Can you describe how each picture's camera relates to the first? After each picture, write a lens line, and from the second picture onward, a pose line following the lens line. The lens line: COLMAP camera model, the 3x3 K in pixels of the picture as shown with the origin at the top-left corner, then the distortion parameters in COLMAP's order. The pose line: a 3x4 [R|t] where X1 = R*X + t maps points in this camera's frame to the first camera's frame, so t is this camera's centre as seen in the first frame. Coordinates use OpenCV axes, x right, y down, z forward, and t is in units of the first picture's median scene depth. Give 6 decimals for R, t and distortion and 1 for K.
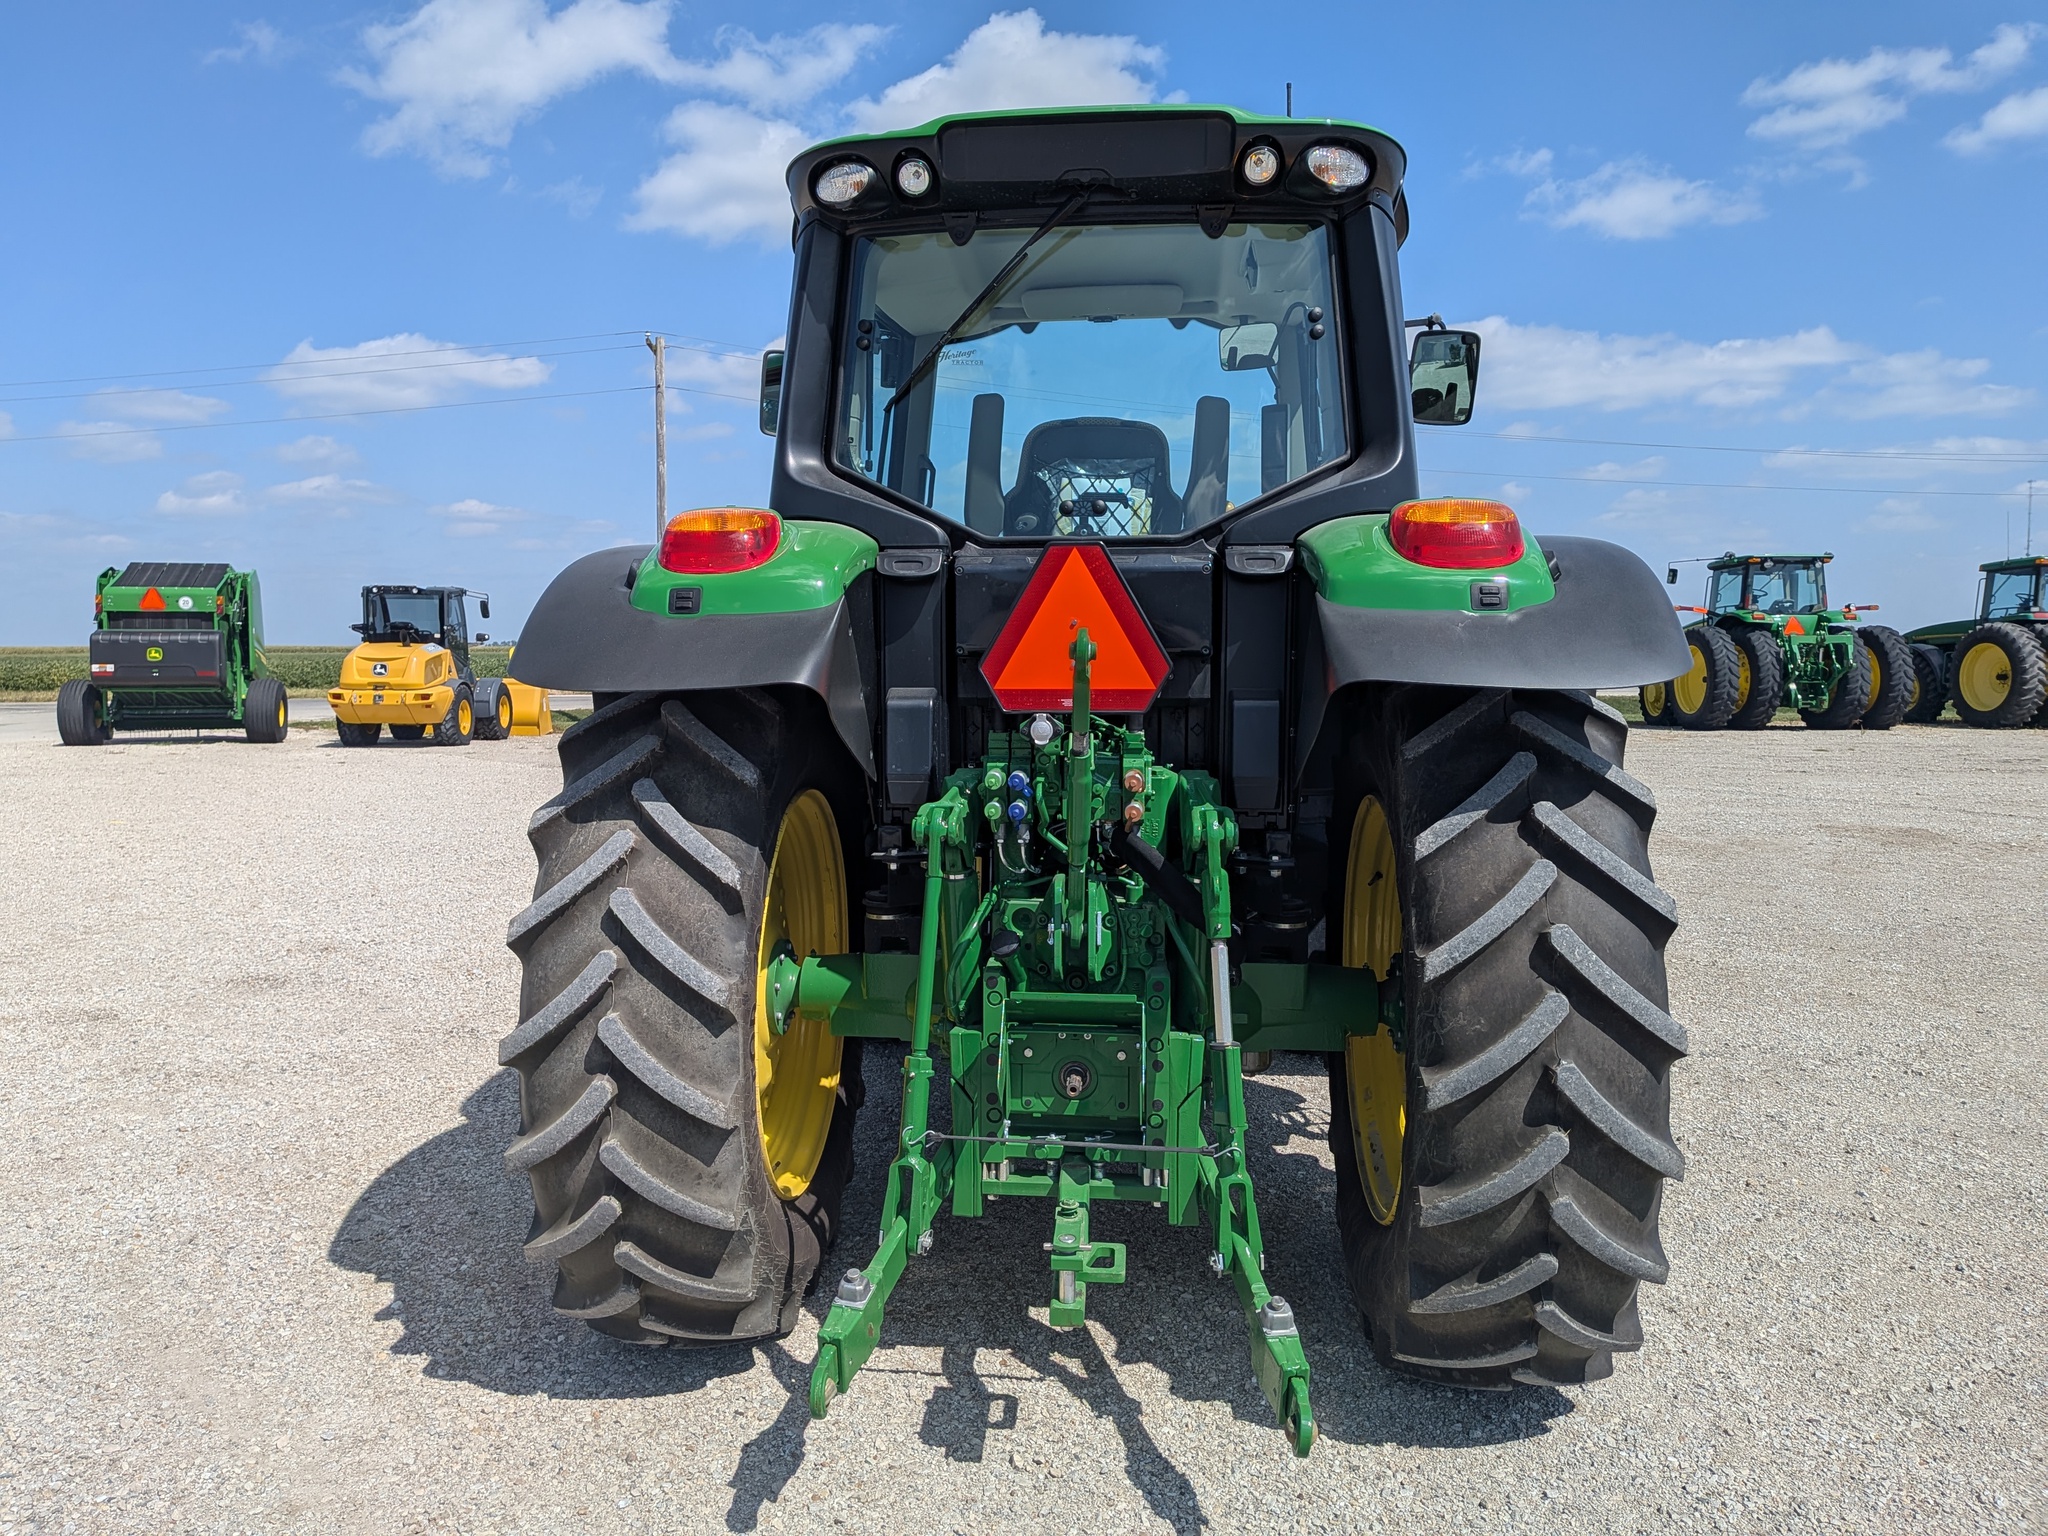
lens RADIAL K [[1489.8, 0, 1018.0], [0, 1489.8, 843.7], [0, 0, 1]] dist [0.006808, -0.033354]
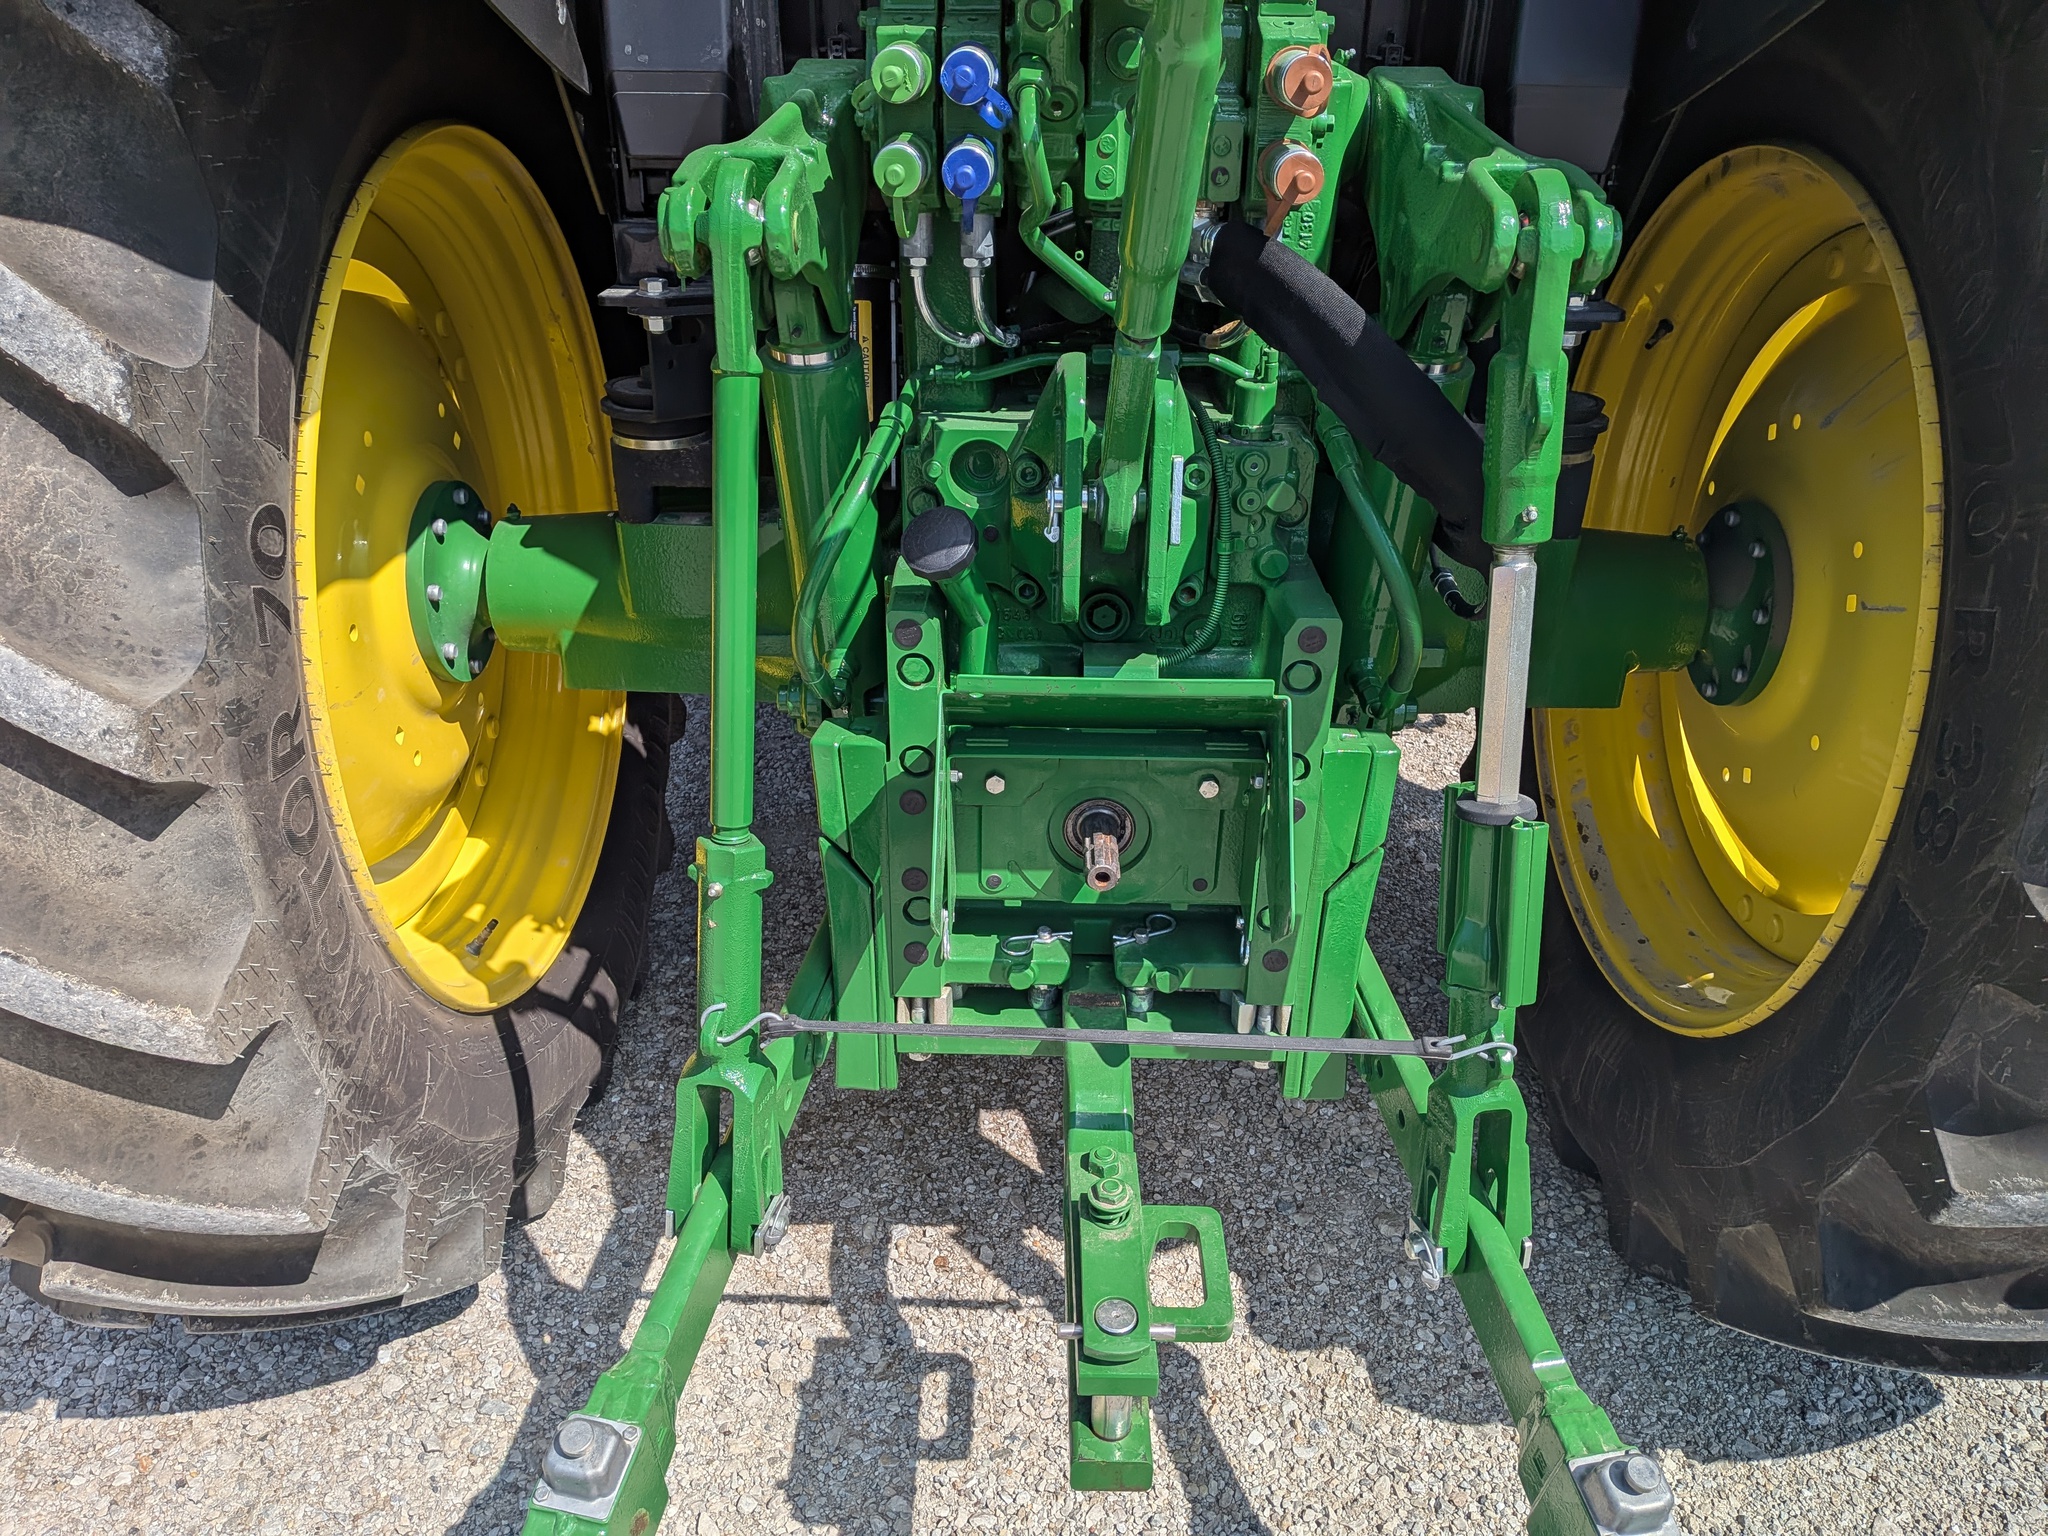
lens RADIAL K [[1408.6, 0, 1015.9], [0, 1408.6, 766.8], [0, 0, 1]] dist [0.054979, -0.073556]
pose [[0.997545, -0.022852, 0.066201, -0.013952], [-0.001362, 0.938757, 0.344578, -0.005478], [-0.070021, -0.343822, 0.936421, 0.612567]]
